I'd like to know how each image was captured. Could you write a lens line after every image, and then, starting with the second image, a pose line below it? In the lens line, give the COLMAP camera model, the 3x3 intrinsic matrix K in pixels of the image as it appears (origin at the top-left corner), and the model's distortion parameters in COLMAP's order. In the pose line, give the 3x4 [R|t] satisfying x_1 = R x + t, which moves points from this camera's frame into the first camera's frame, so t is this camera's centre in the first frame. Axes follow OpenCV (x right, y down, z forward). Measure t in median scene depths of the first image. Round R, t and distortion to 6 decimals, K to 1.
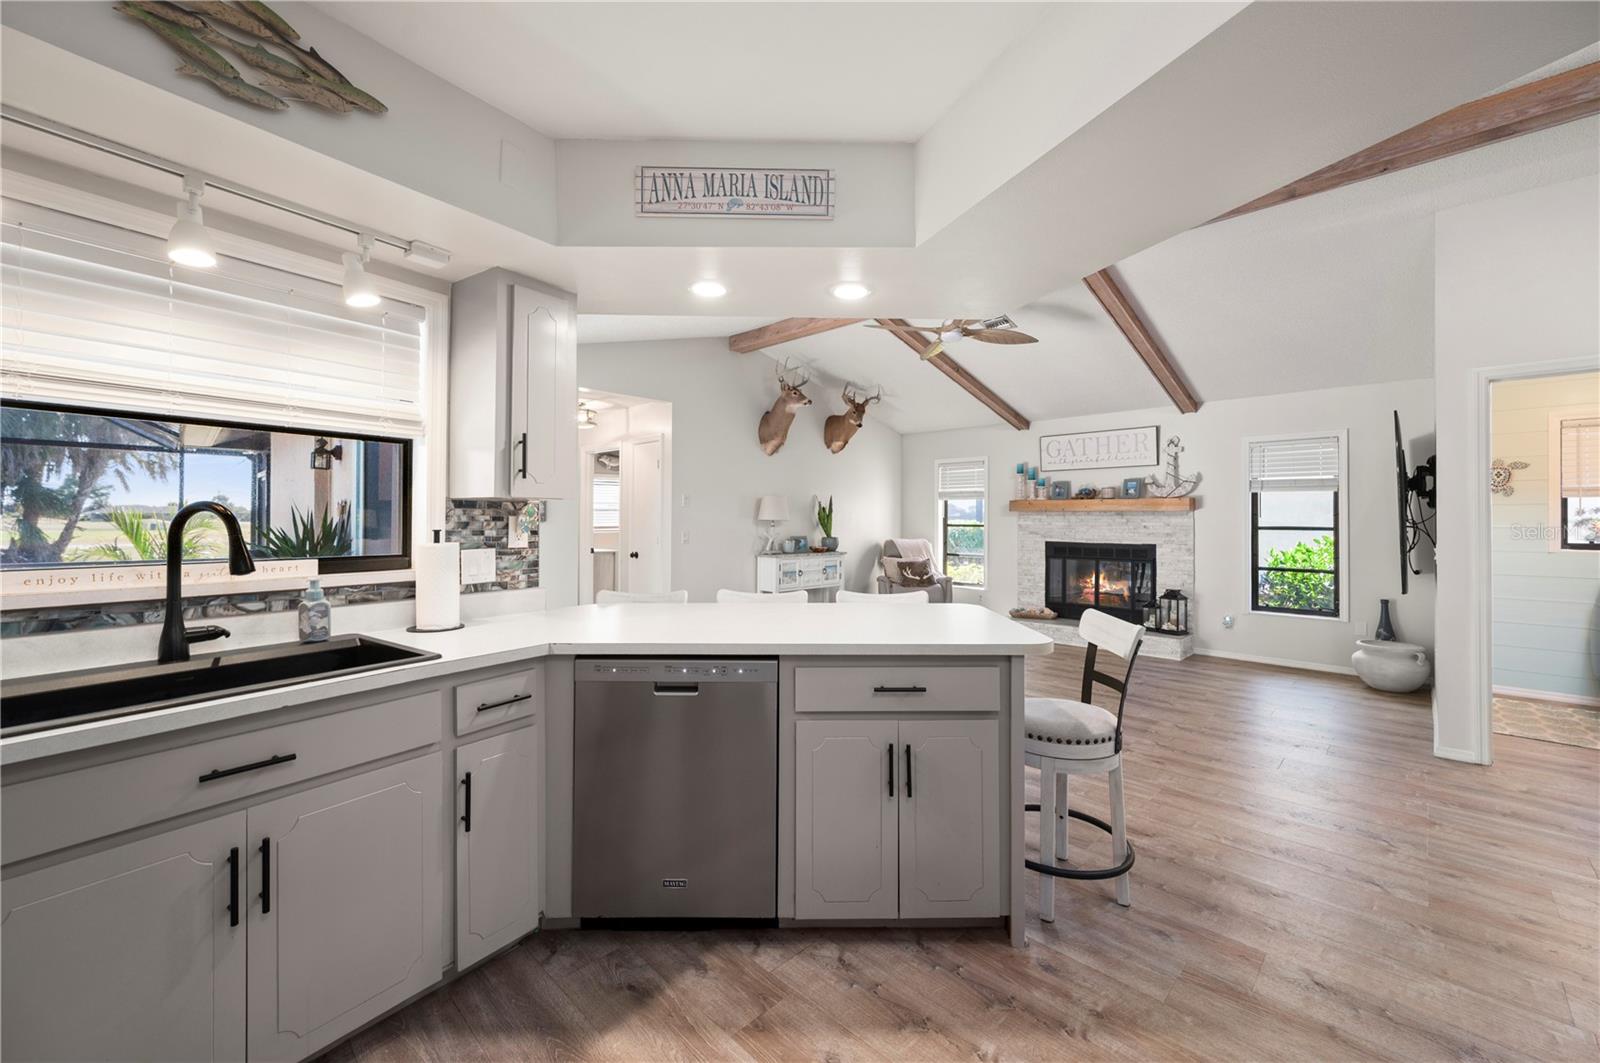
lens RADIAL K [[632.6, 0, 799.0], [0, 632.6, 516.2], [0, 0, 1]] dist [-0.002589, 0.000228]
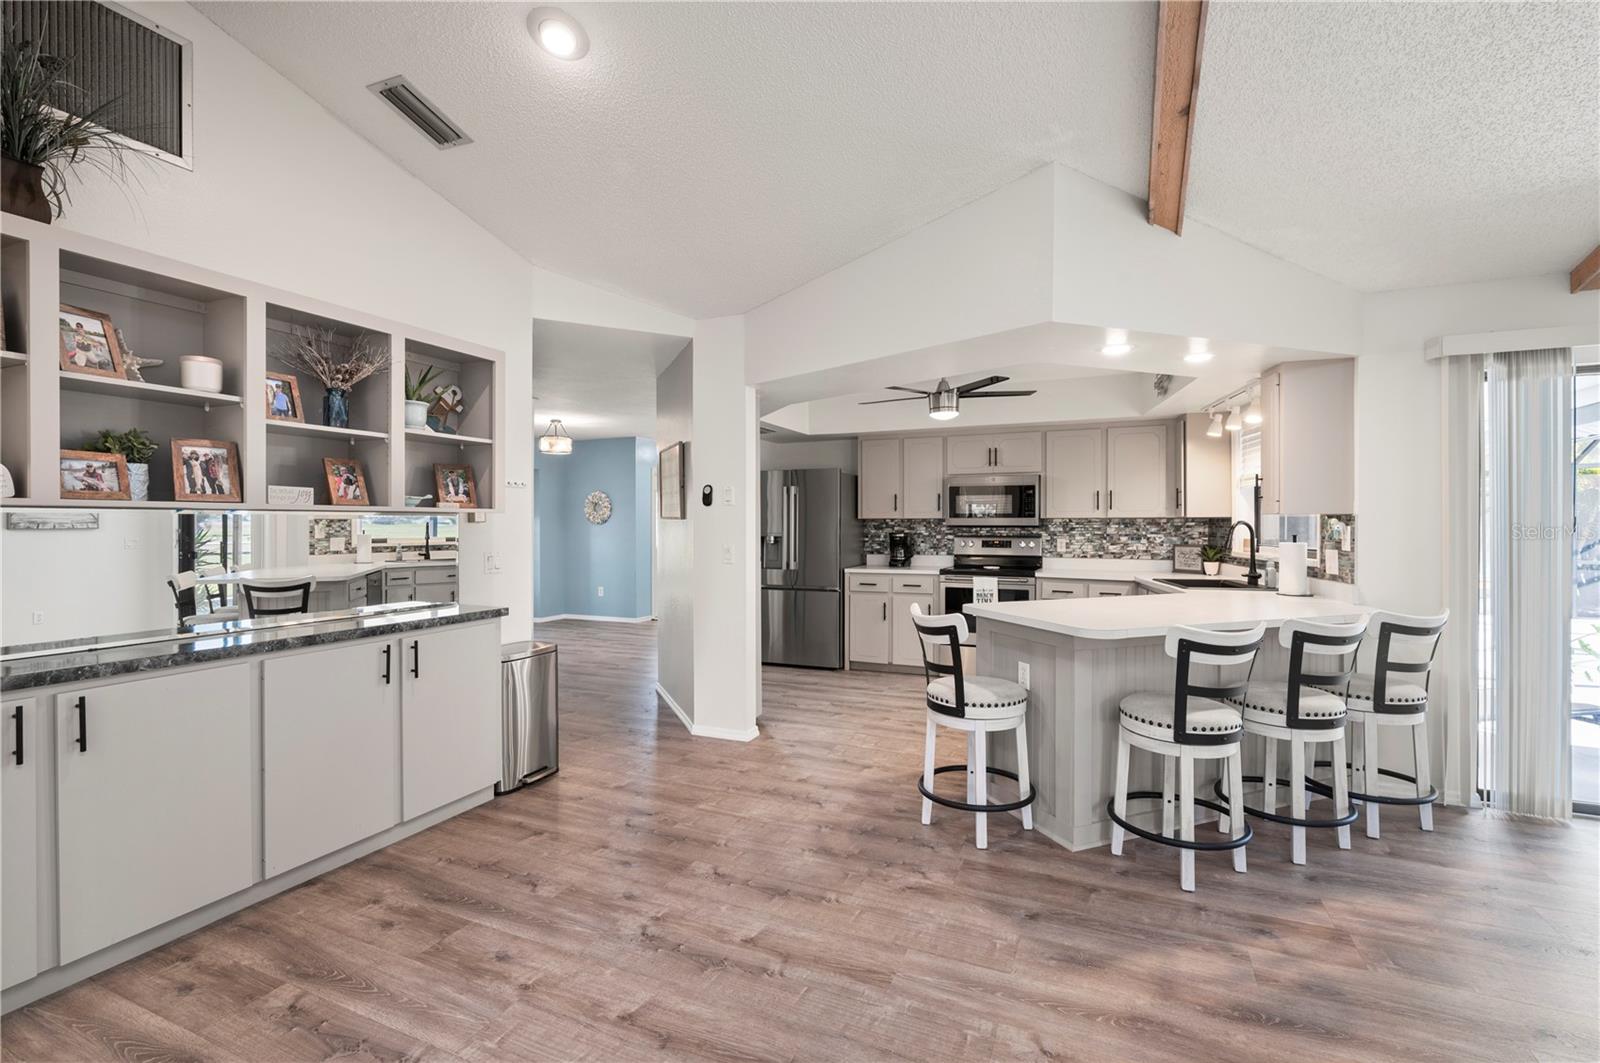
lens RADIAL K [[715.5, 0, 804.4], [0, 715.5, 526.9], [0, 0, 1]] dist [0.004528, -0.001190]
pose [[-0.935234, -0.001733, -0.354026, 0.491330], [-0.001340, 0.999998, -0.001353, 0.002123], [0.354028, -0.000791, -0.935235, 0.886377]]
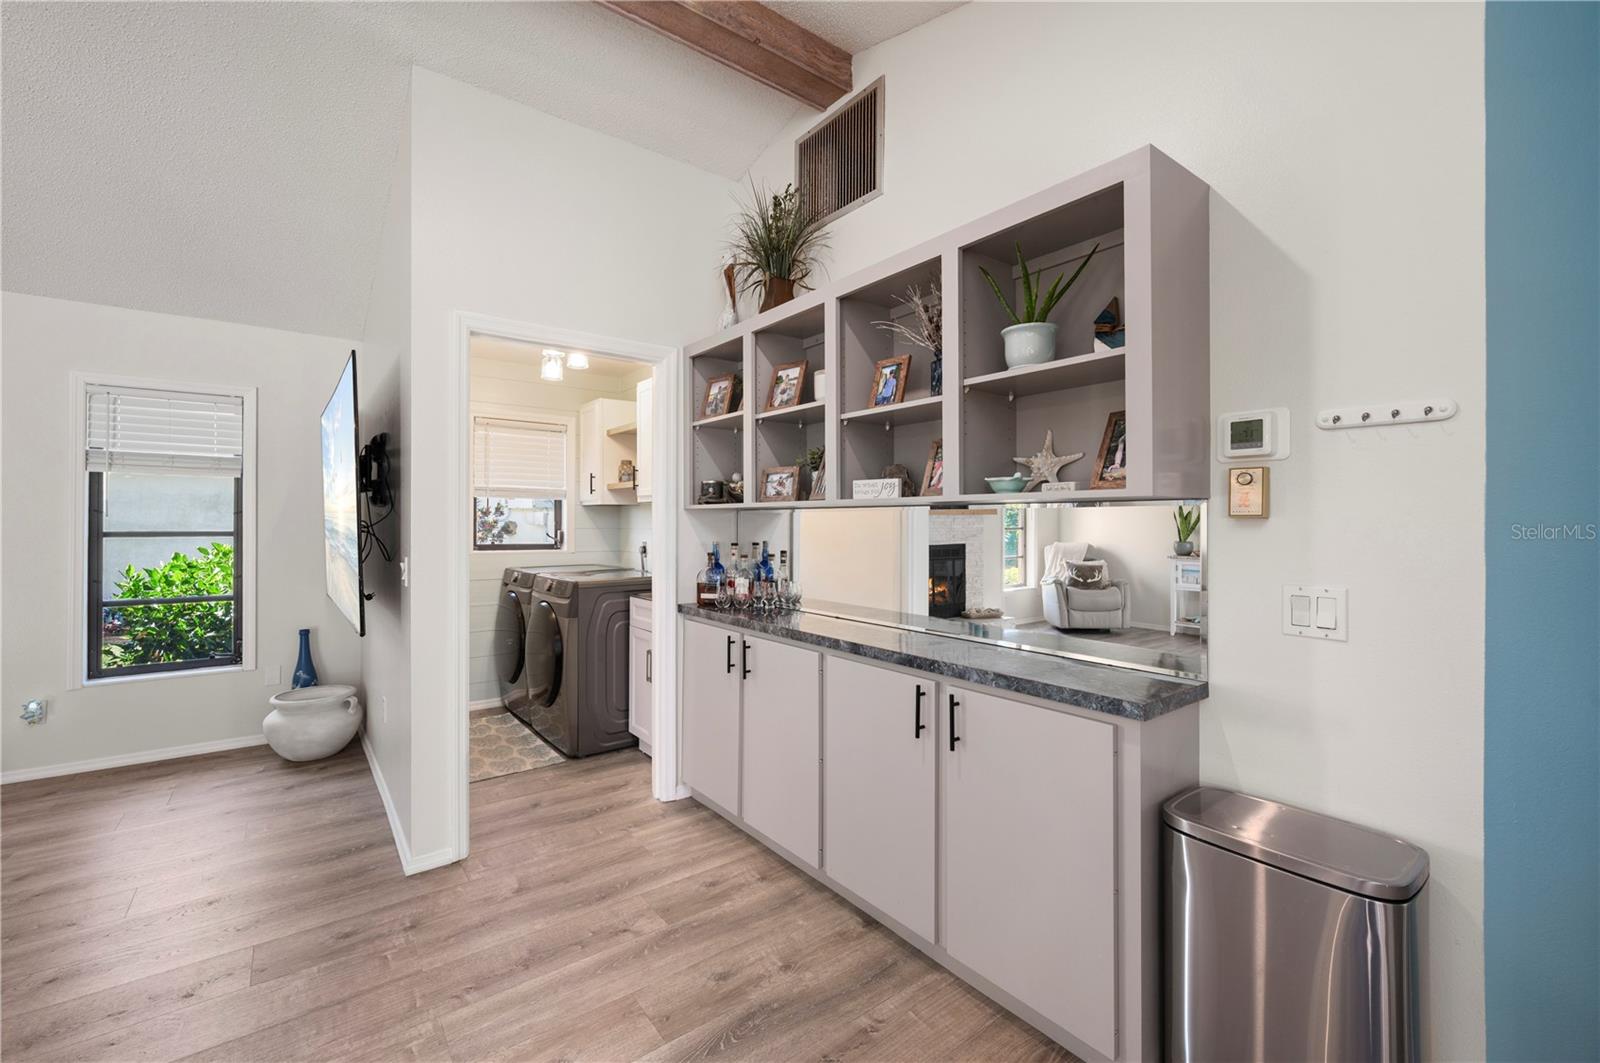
lens RADIAL K [[657.0, 0, 793.8], [0, 657.0, 522.3], [0, 0, 1]] dist [-0.002598, 0.000657]
pose [[0.135736, -0.004058, 0.990737, 0.239184], [-0.008110, 0.999954, 0.005207, -0.000380], [-0.990712, -0.008742, 0.135697, 0.318970]]
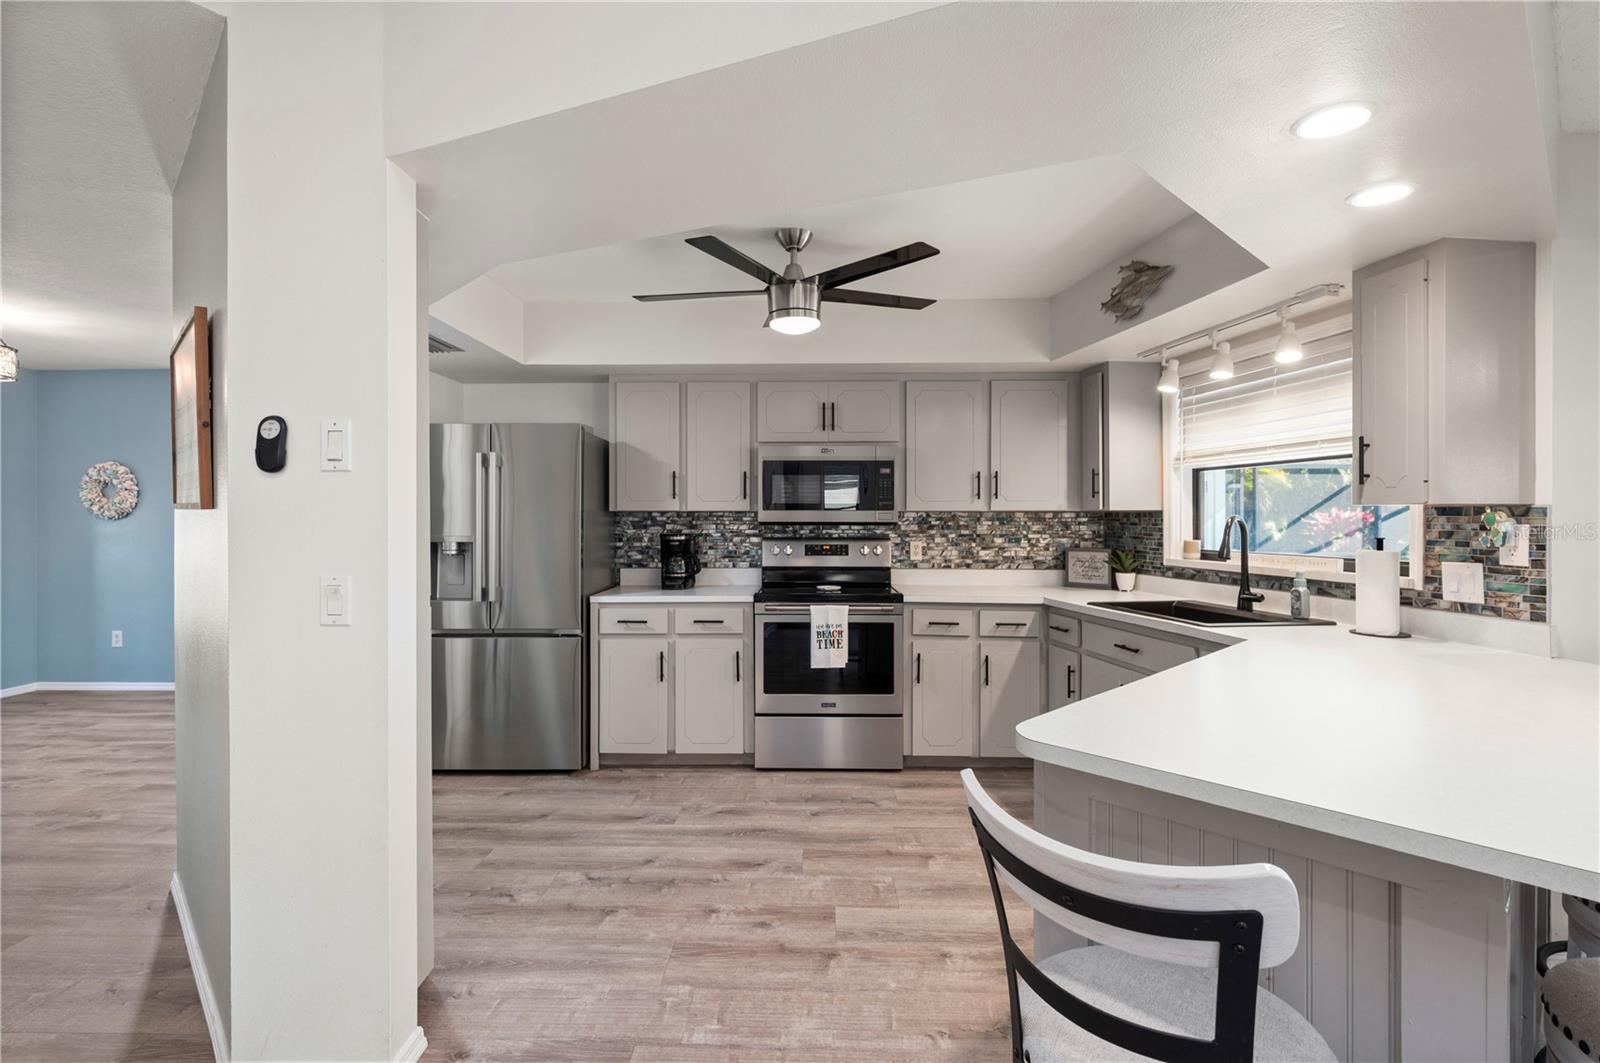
lens RADIAL K [[753.3, 0, 803.1], [0, 753.3, 520.1], [0, 0, 1]] dist [-0.000901, -0.000050]
pose [[-0.724695, -0.002450, -0.689065, 0.365293], [0.000399, 0.999992, -0.003975, -0.001035], [0.689069, -0.003156, -0.724688, 0.481415]]
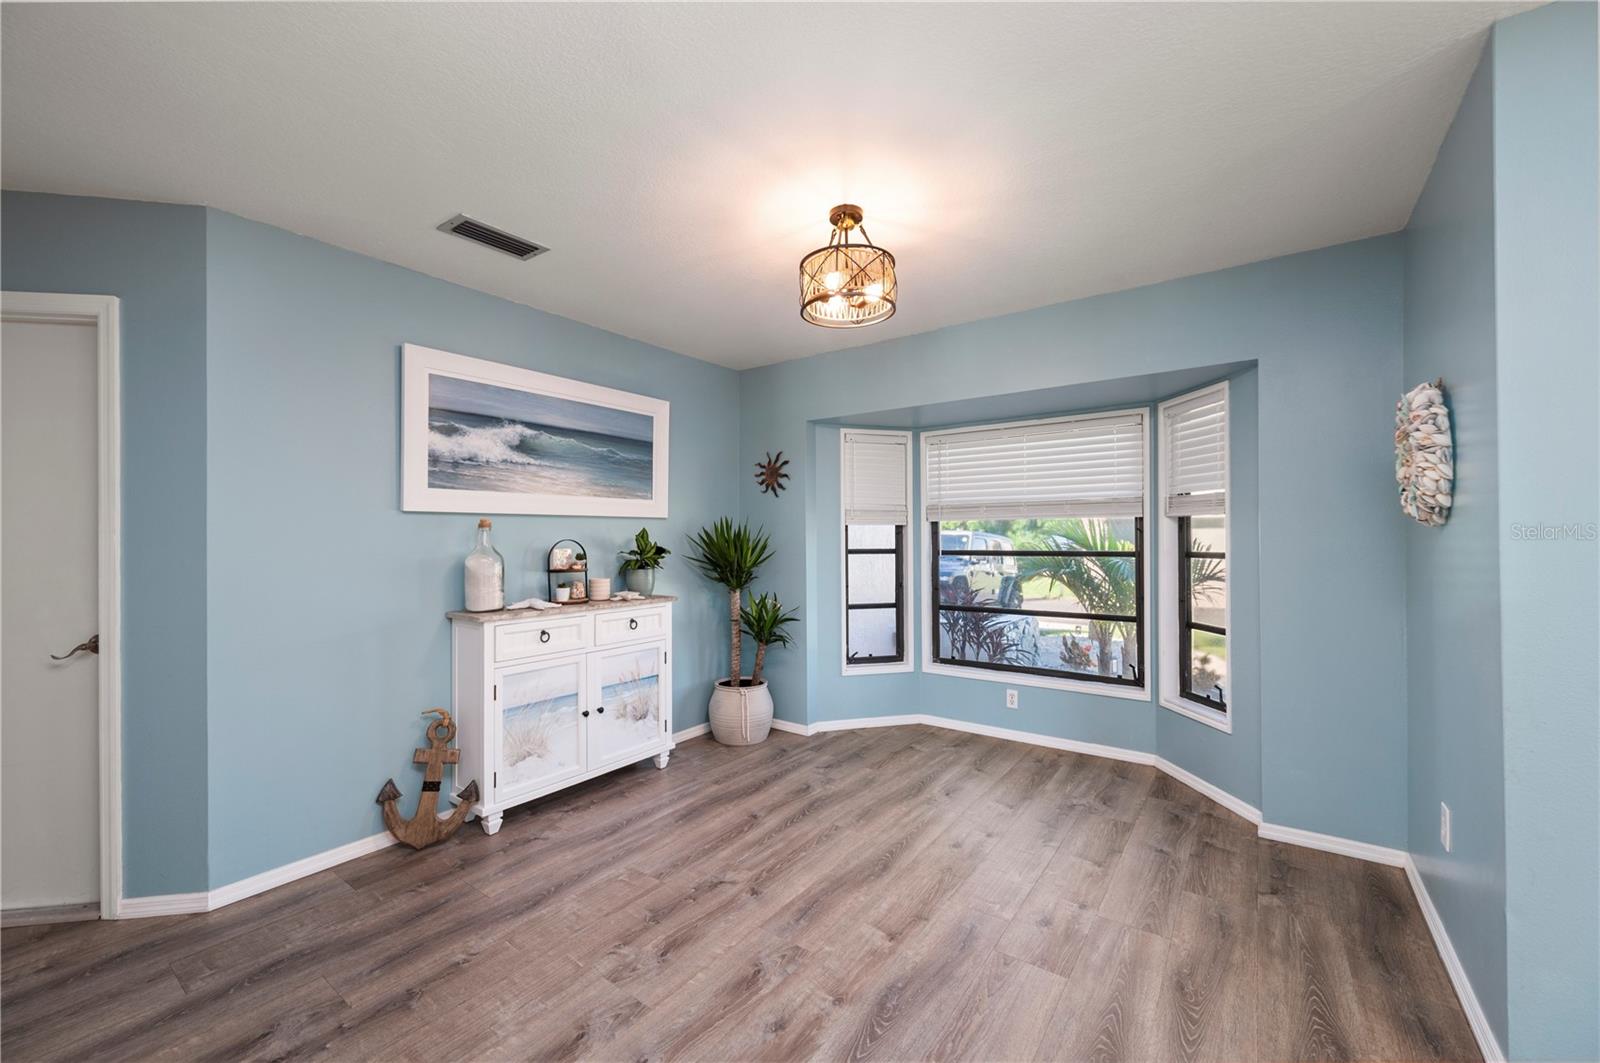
lens RADIAL K [[632.6, 0, 797.9], [0, 632.6, 534.4], [0, 0, 1]] dist [-0.002589, 0.000228]
pose [[-0.151395, 0.002058, 0.988471, 0.042866], [0.002408, 0.999996, -0.001713, -0.001615], [-0.988470, 0.002121, -0.151399, -0.543668]]
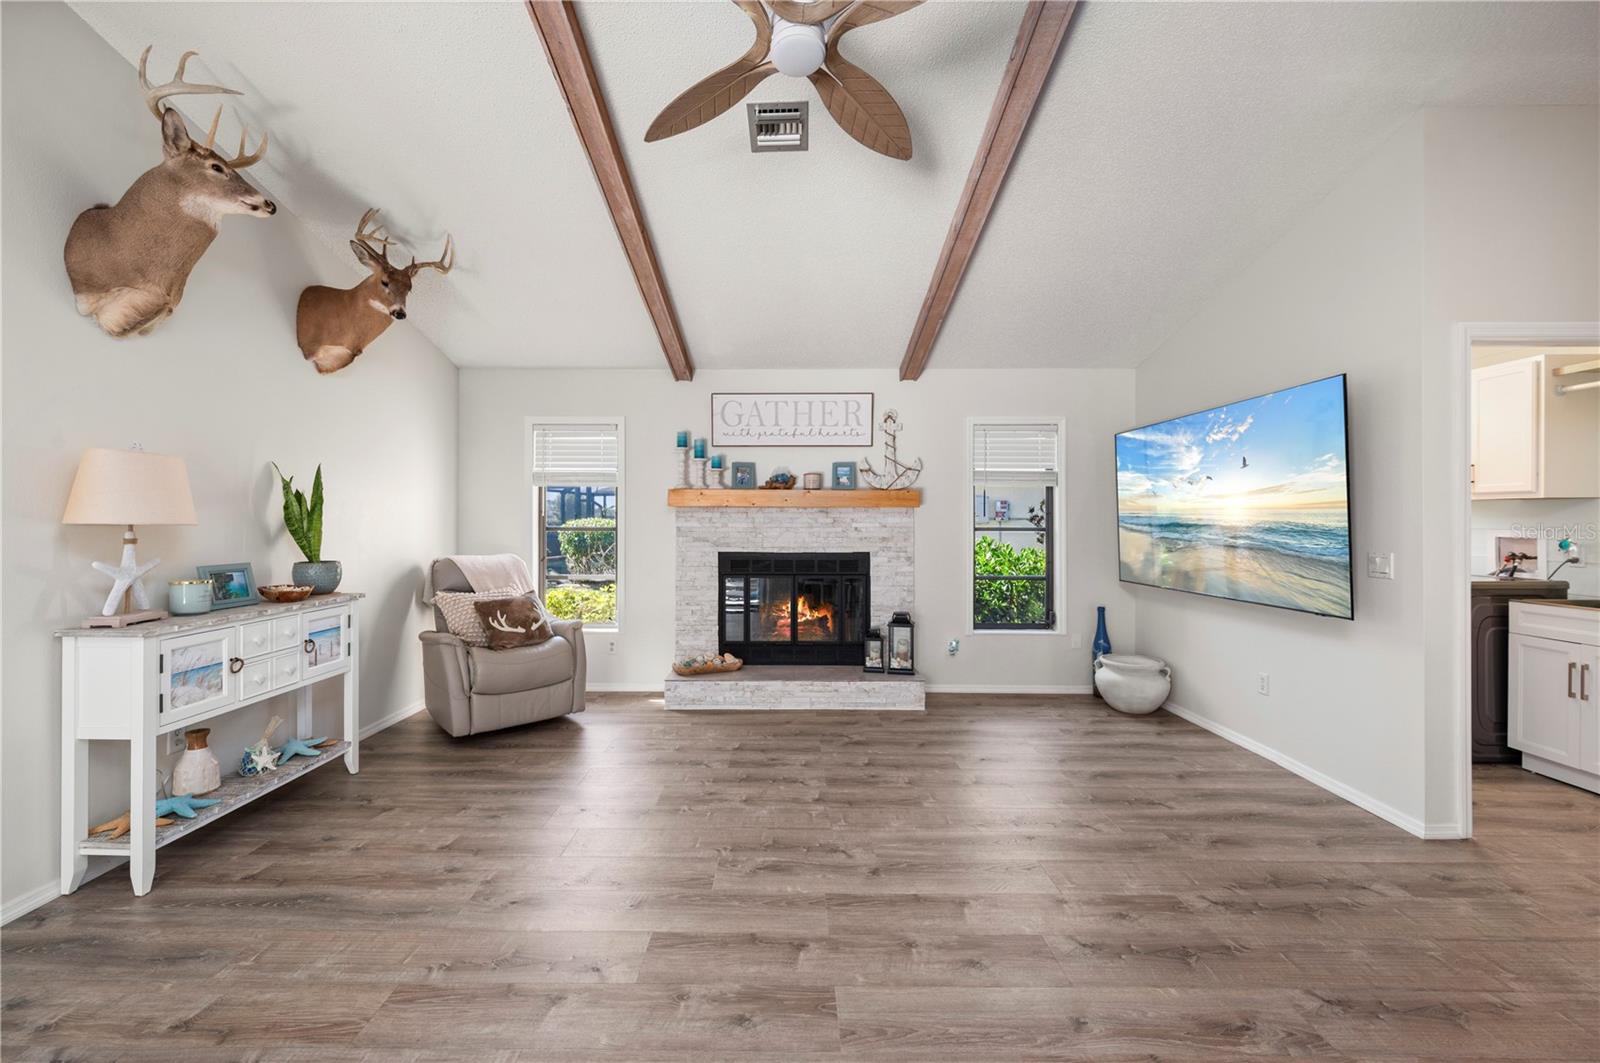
lens RADIAL K [[632.6, 0, 783.2], [0, 632.6, 520.2], [0, 0, 1]] dist [-0.002589, 0.000228]
pose [[0.717260, -0.004645, 0.696790, -0.031581], [-0.002722, 0.999951, 0.009468, -0.000283], [-0.696800, -0.008688, 0.717213, 0.630467]]
